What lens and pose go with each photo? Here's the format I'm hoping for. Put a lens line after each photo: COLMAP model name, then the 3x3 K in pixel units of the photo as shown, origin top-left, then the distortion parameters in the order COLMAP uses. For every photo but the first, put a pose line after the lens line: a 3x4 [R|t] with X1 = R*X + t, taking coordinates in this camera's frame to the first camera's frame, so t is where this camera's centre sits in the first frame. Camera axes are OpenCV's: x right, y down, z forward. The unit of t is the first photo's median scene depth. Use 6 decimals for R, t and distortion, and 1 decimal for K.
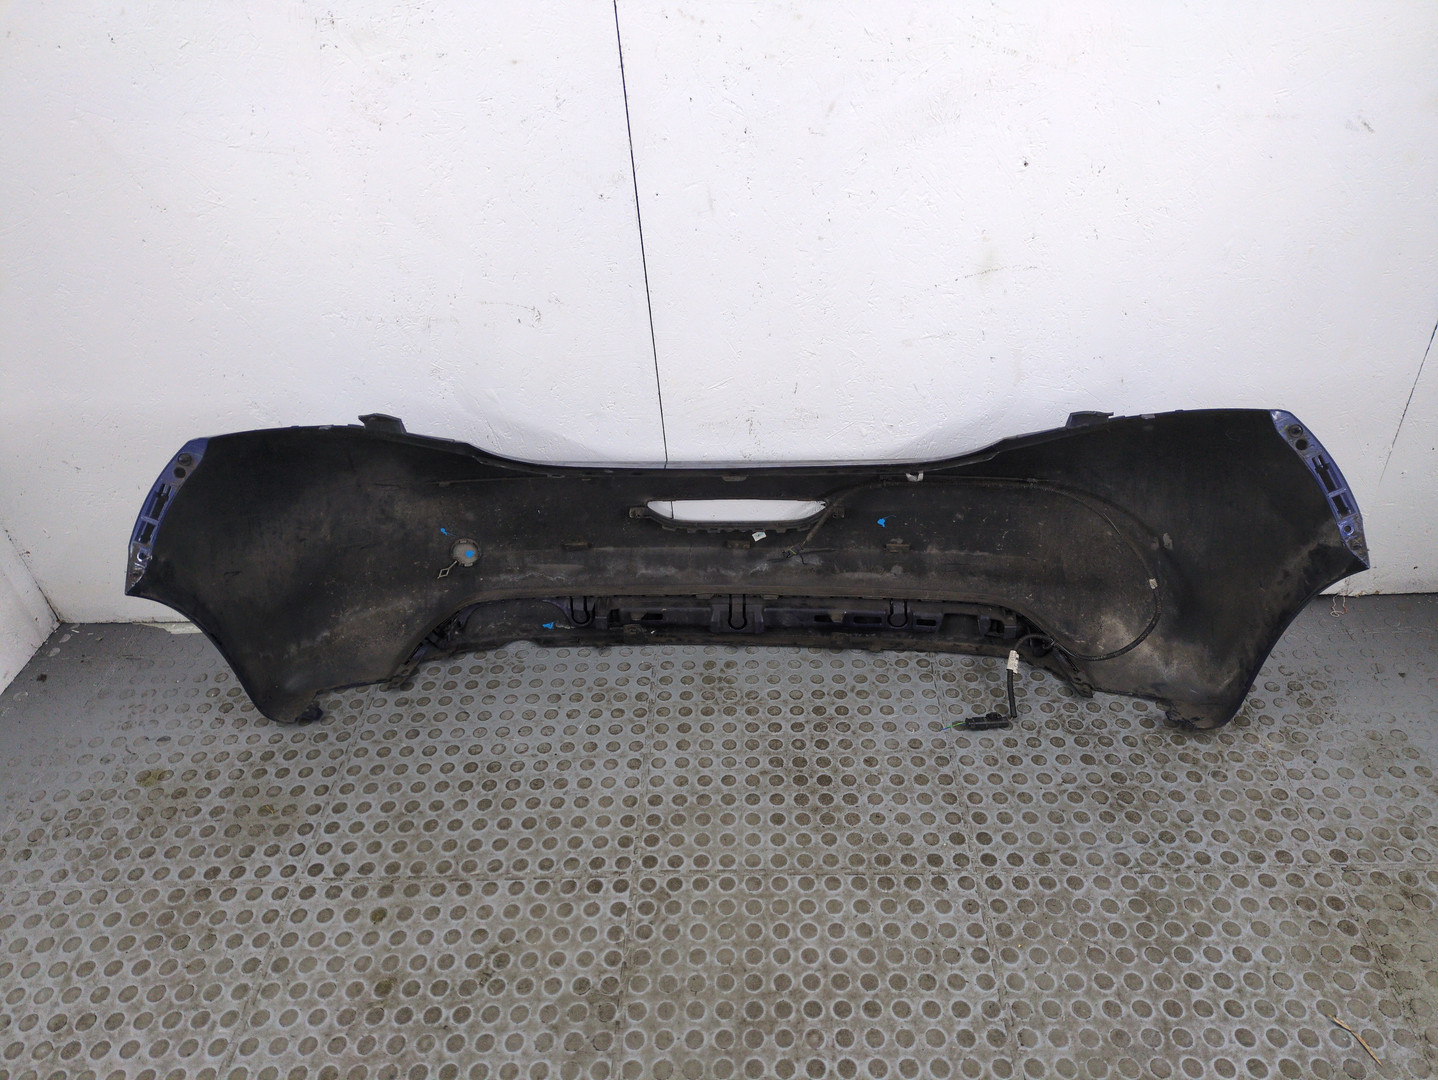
lens RADIAL K [[1054.3, 0, 728.3], [0, 1054.3, 554.4], [0, 0, 1]] dist [0.044250, -0.030506]
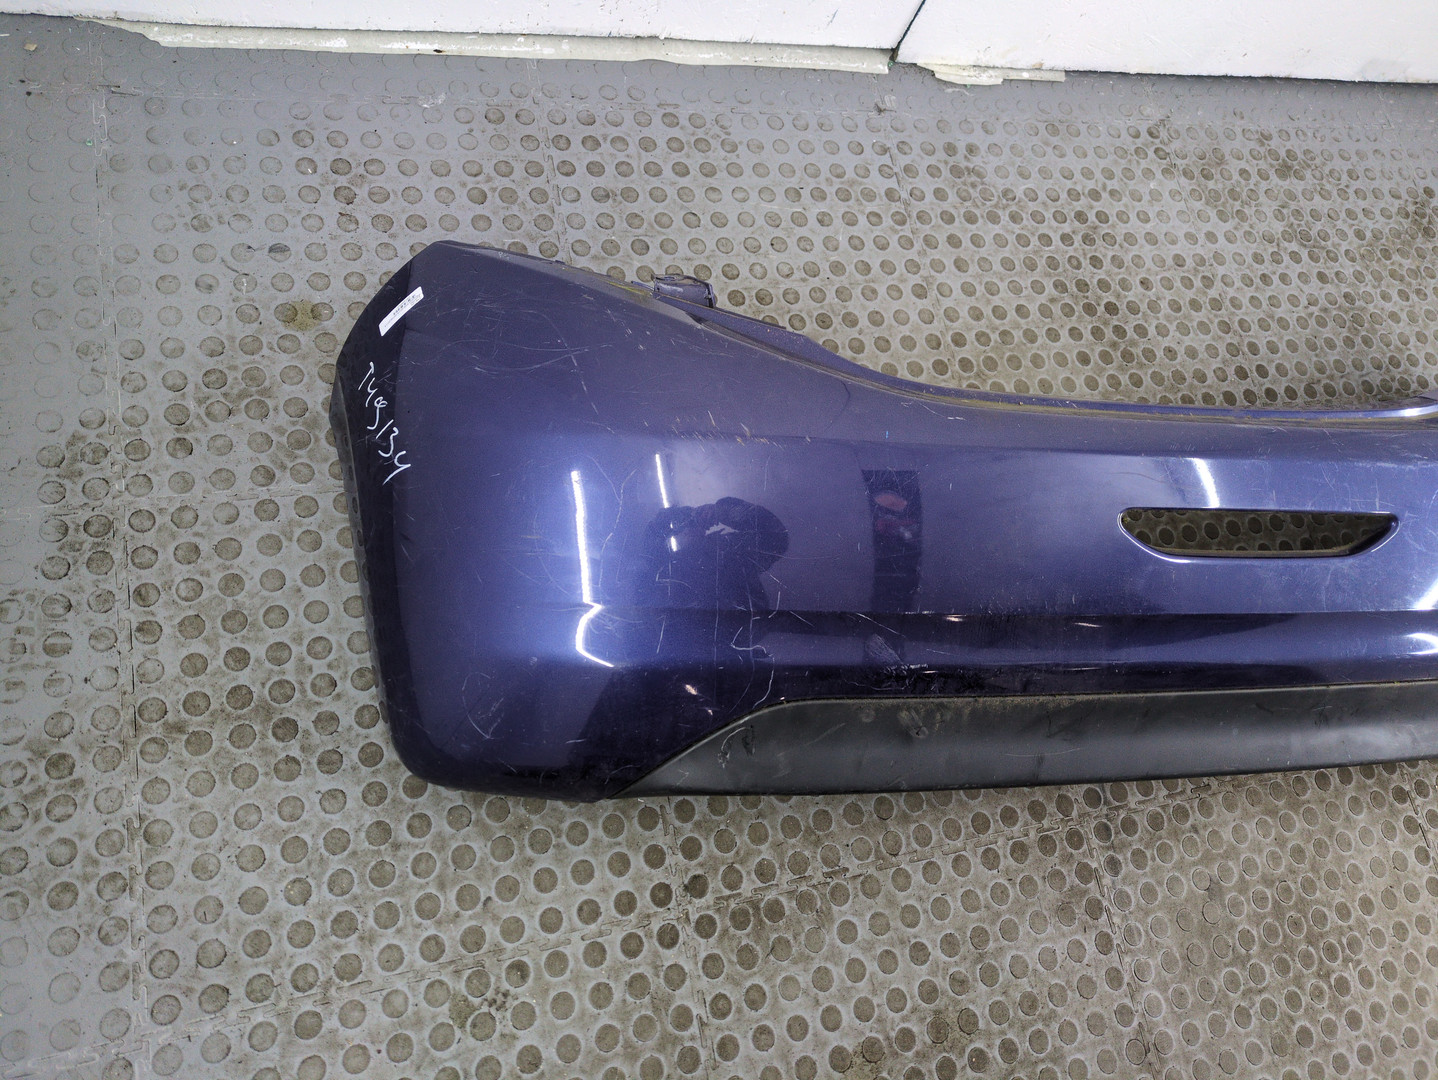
lens RADIAL K [[1054.3, 0, 694.7], [0, 1054.3, 501.9], [0, 0, 1]] dist [0.044250, -0.030506]
pose [[0.925027, -0.093972, 0.368095, -0.618041], [-0.128683, 0.834140, 0.536331, -0.095266], [-0.357443, -0.543488, 0.759510, 0.357809]]
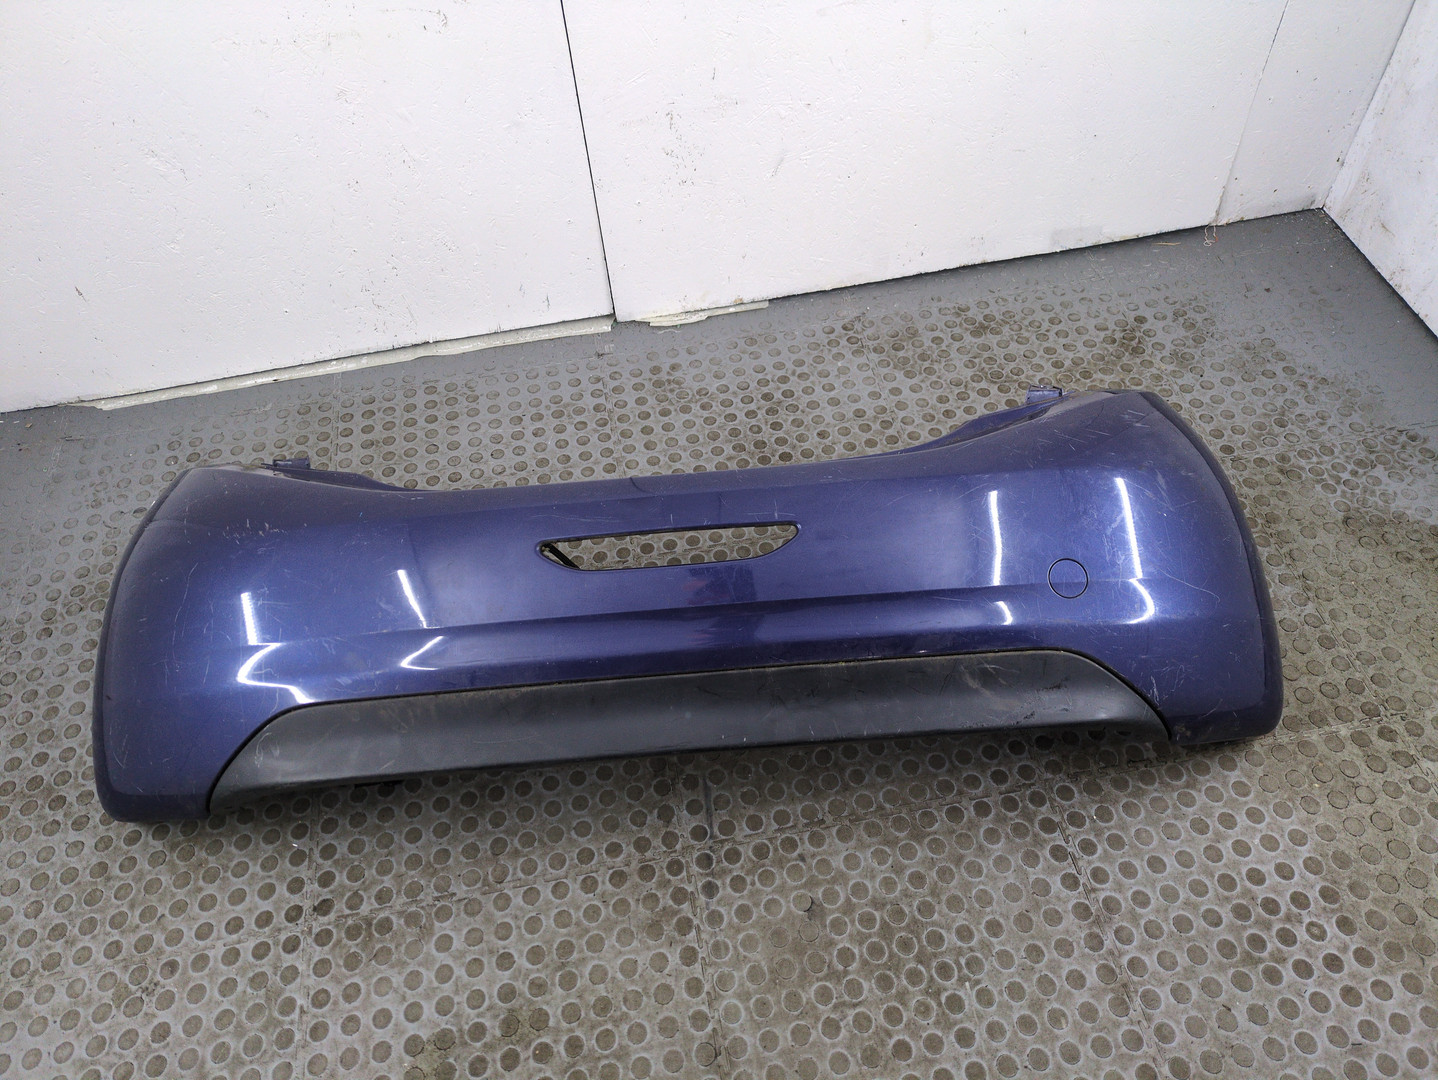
lens RADIAL K [[1054.3, 0, 698.1], [0, 1054.3, 535.5], [0, 0, 1]] dist [0.044250, -0.030506]
pose [[0.982504, -0.151803, 0.107895, -0.135234], [0.121910, 0.962181, 0.243608, 0.015066], [-0.140795, -0.226193, 0.963854, -0.067038]]
